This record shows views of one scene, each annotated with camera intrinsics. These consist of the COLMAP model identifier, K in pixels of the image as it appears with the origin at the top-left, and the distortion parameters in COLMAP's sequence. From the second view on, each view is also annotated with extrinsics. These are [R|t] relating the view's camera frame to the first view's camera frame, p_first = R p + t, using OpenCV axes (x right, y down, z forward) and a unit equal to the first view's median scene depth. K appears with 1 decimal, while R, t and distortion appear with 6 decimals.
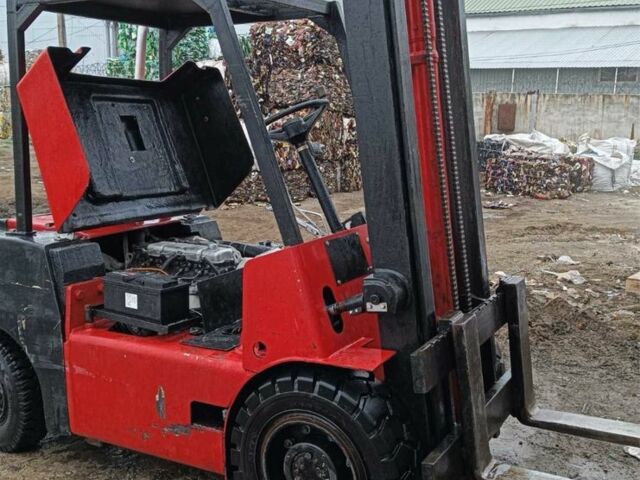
lens RADIAL K [[706.2, 0, 322.6], [0, 706.2, 241.9], [0, 0, 1]] dist [0.049245, 0.000000]
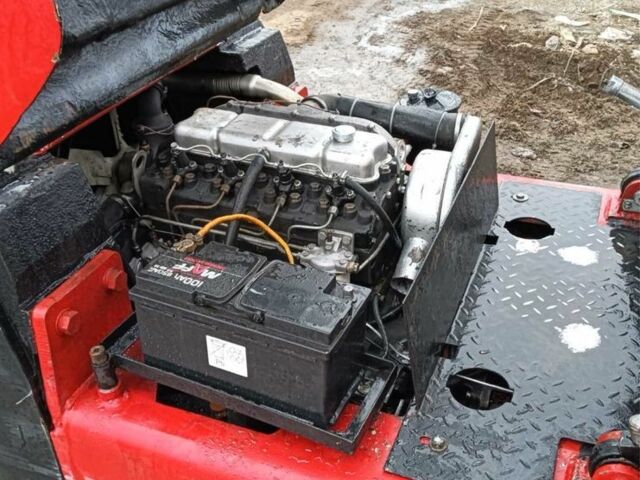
lens RADIAL K [[706.2, 0, 323.3], [0, 706.2, 238.6], [0, 0, 1]] dist [0.049245, 0.000000]
pose [[0.988208, -0.088407, 0.125019, -0.247631], [0.031472, 0.916321, 0.399207, -0.116866], [-0.149850, -0.390565, 0.908298, 0.640915]]
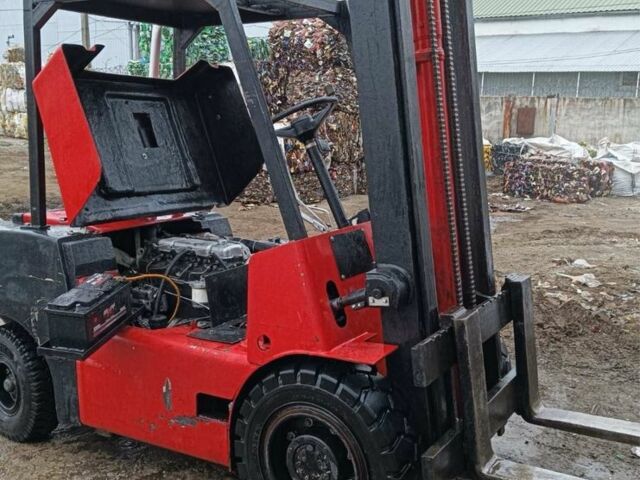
lens RADIAL K [[706.2, 0, 322.8], [0, 706.2, 241.6], [0, 0, 1]] dist [0.049245, 0.000000]
pose [[0.999559, 0.010724, -0.027691, 0.018112], [-0.010894, 0.999923, -0.005987, 0.010689], [0.027625, 0.006286, 0.999599, -0.008891]]
